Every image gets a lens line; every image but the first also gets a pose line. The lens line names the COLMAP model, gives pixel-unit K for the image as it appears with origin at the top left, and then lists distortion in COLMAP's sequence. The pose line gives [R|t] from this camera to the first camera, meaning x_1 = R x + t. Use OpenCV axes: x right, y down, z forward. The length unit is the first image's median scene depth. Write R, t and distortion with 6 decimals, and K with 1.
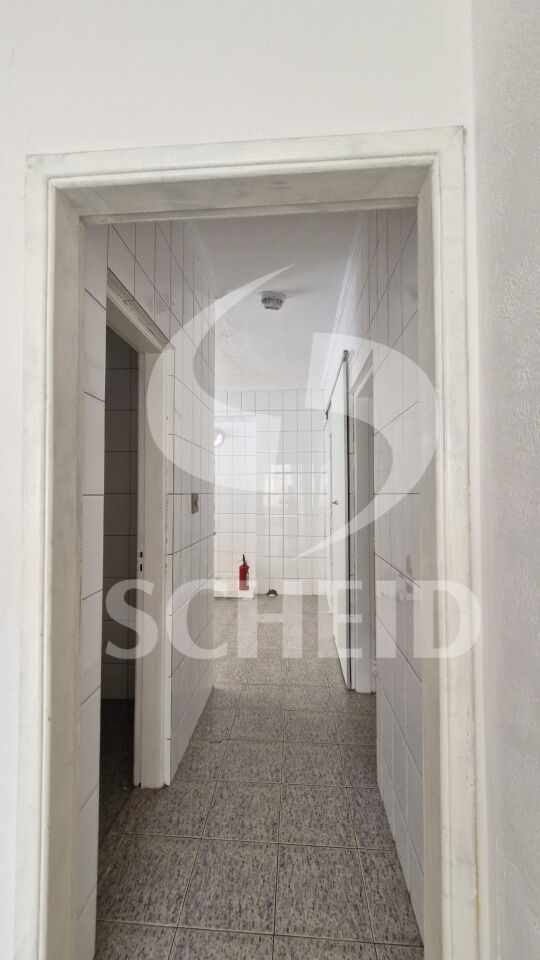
lens RADIAL K [[379.2, 0, 270.0], [0, 379.2, 480.0], [0, 0, 1]] dist [-0.000195, 0.000098]
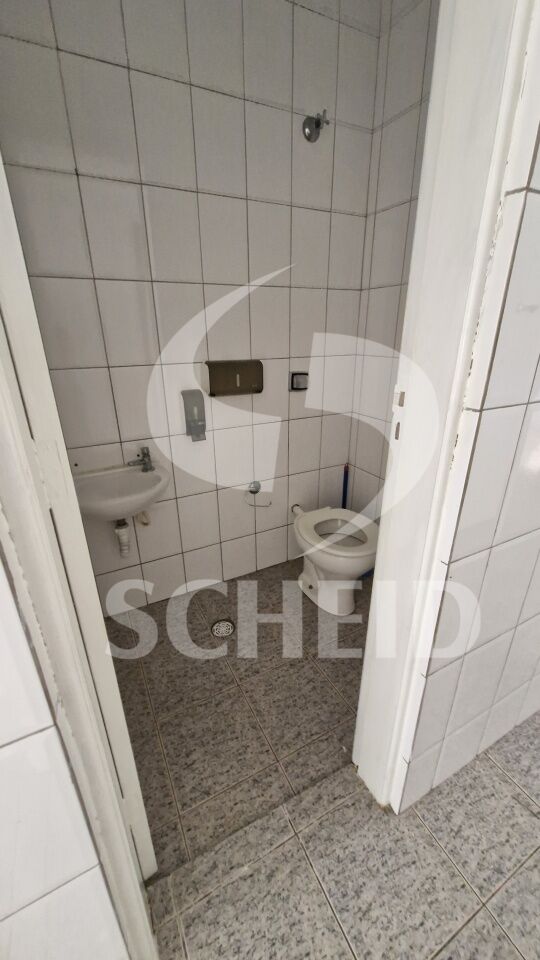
lens RADIAL K [[379.2, 0, 270.0], [0, 379.2, 480.0], [0, 0, 1]] dist [-0.000195, 0.000098]
pose [[0.527160, 0.315953, -0.788845, -0.076185], [0.038550, 0.918461, 0.393629, 0.117346], [0.848891, -0.237915, 0.471995, 0.693655]]
